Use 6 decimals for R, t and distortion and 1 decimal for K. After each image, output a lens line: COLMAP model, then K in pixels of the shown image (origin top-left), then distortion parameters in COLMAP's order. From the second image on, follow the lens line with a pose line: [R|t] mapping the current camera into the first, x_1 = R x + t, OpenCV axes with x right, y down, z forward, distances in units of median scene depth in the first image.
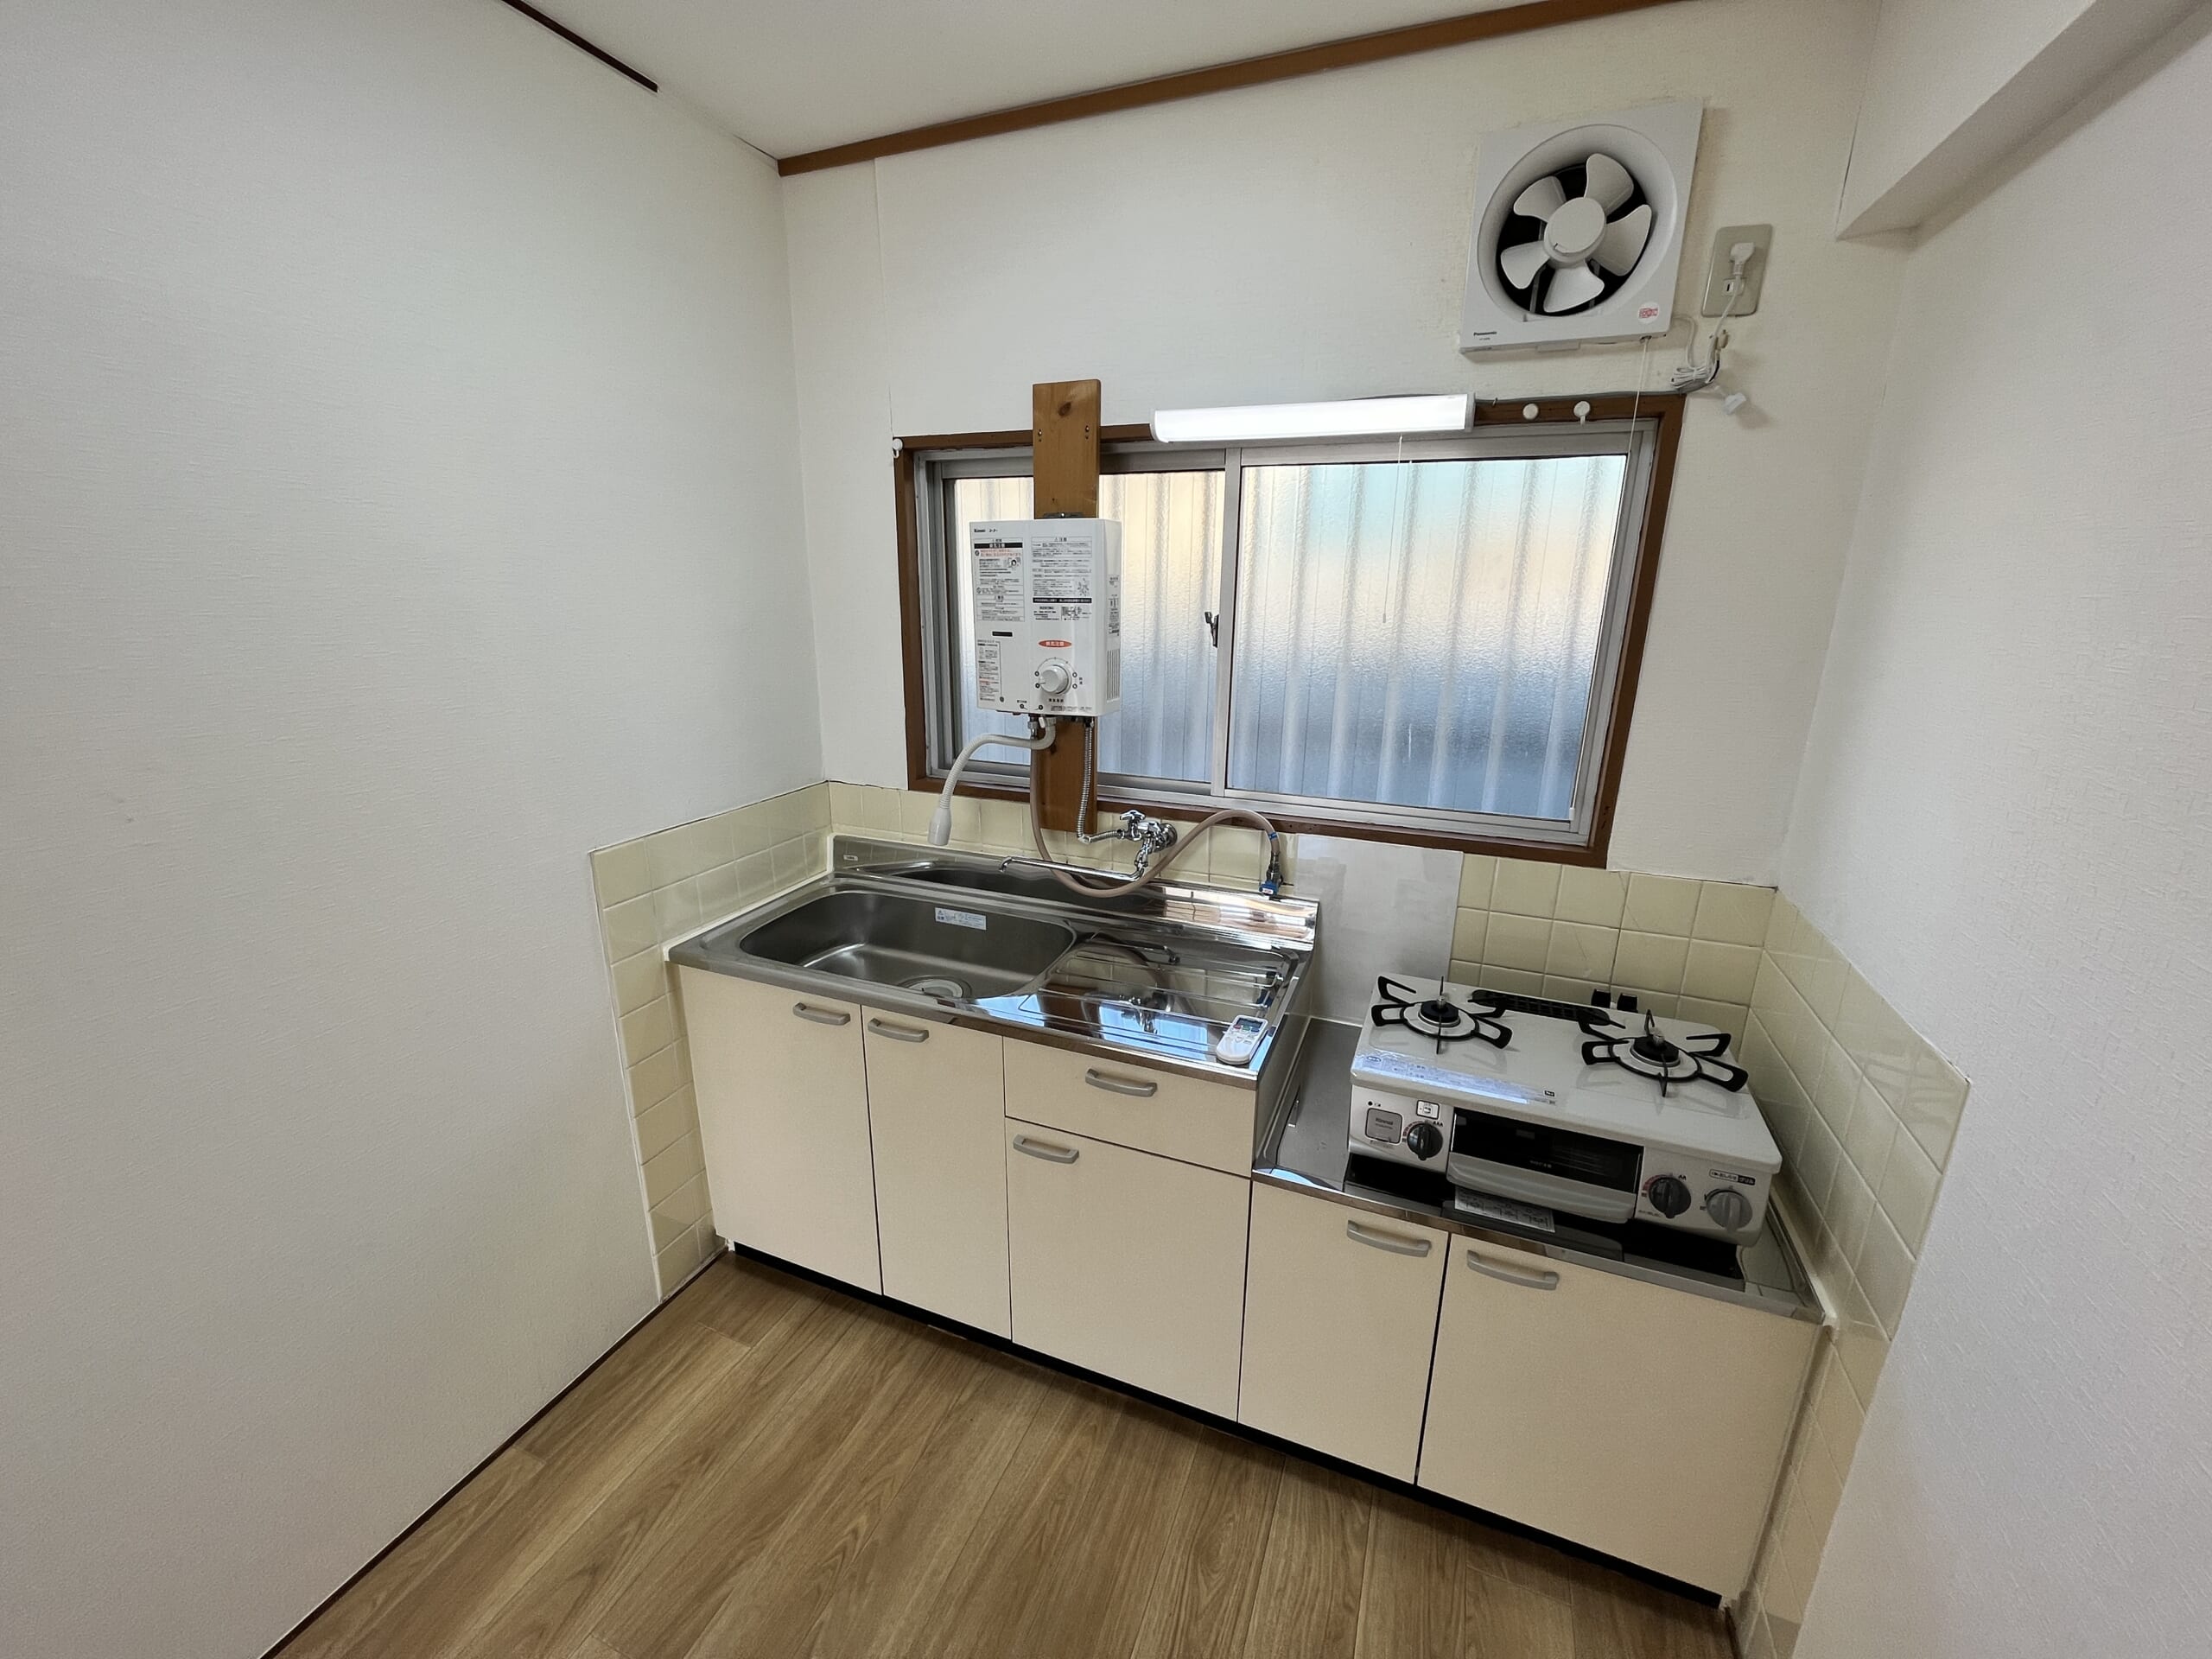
lens RADIAL K [[889.7, 0, 1106.0], [0, 889.7, 829.5], [0, 0, 1]] dist [-0.001206, -0.000145]
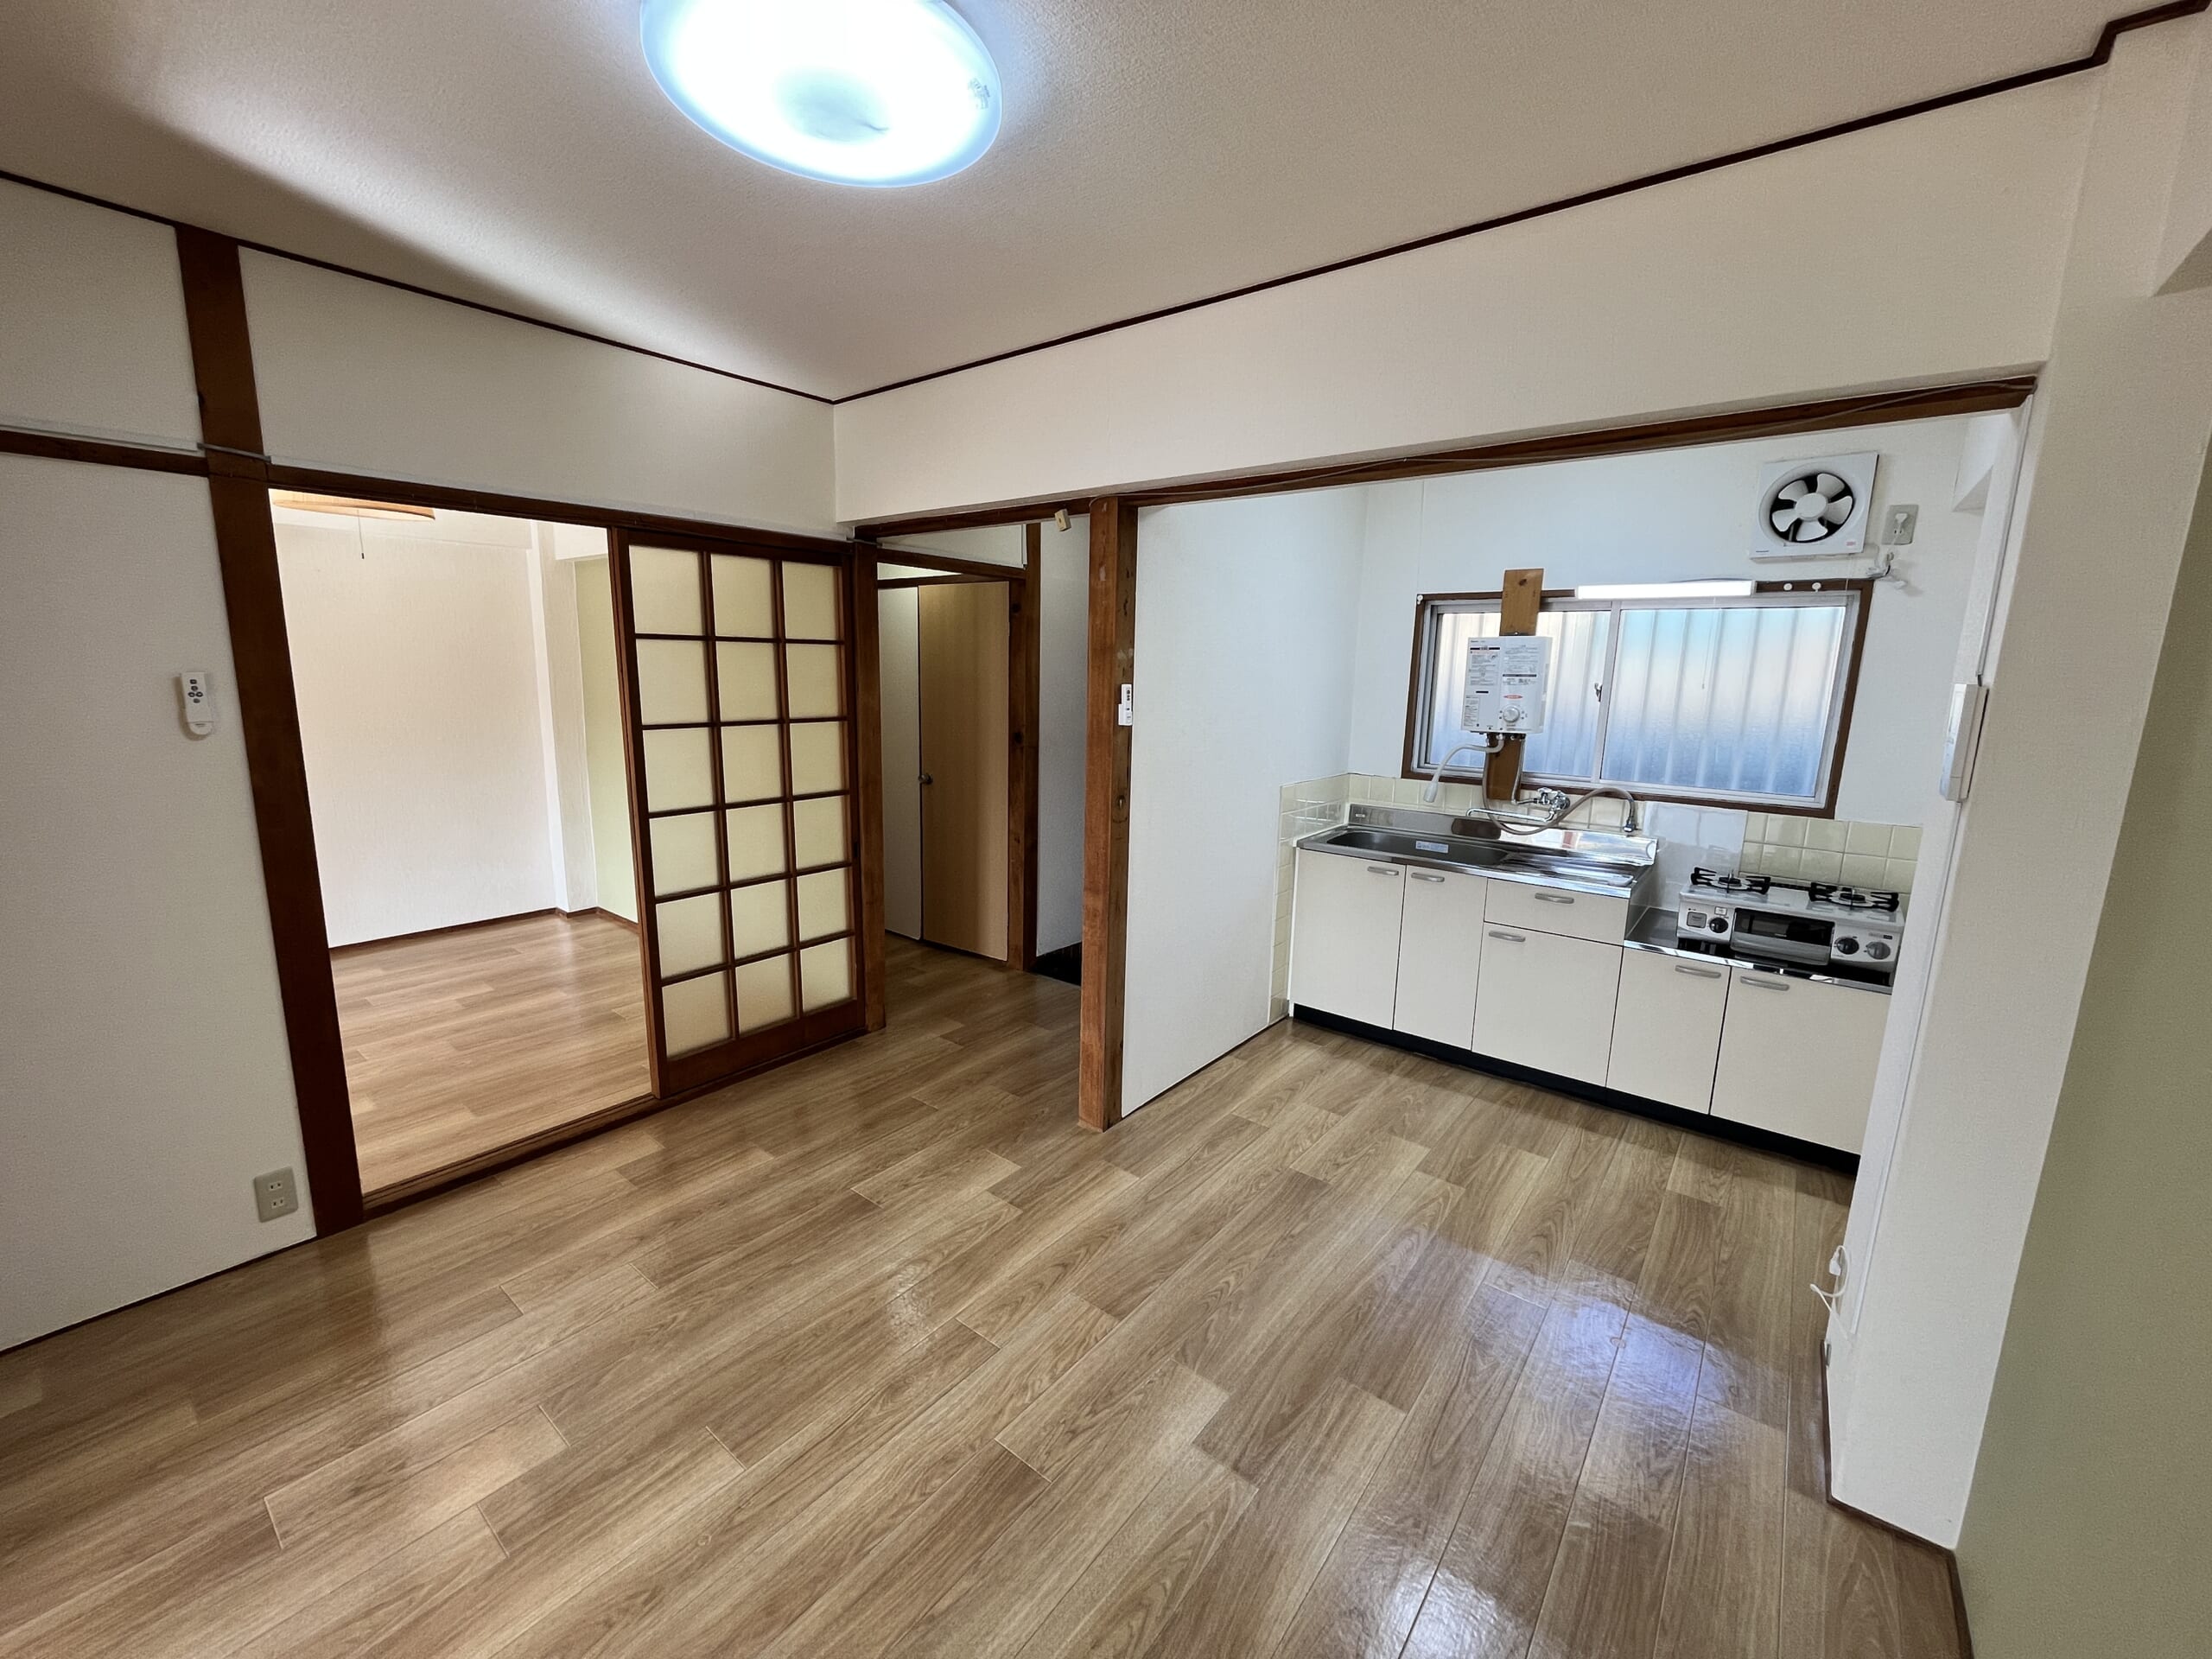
lens RADIAL K [[889.7, 0, 1106.0], [0, 889.7, 829.5], [0, 0, 1]] dist [-0.001206, -0.000145]
pose [[0.959786, 0.060332, -0.274173, -0.401666], [-0.087879, 0.992119, -0.089318, 0.374377], [0.266624, 0.109820, 0.957523, -1.217448]]
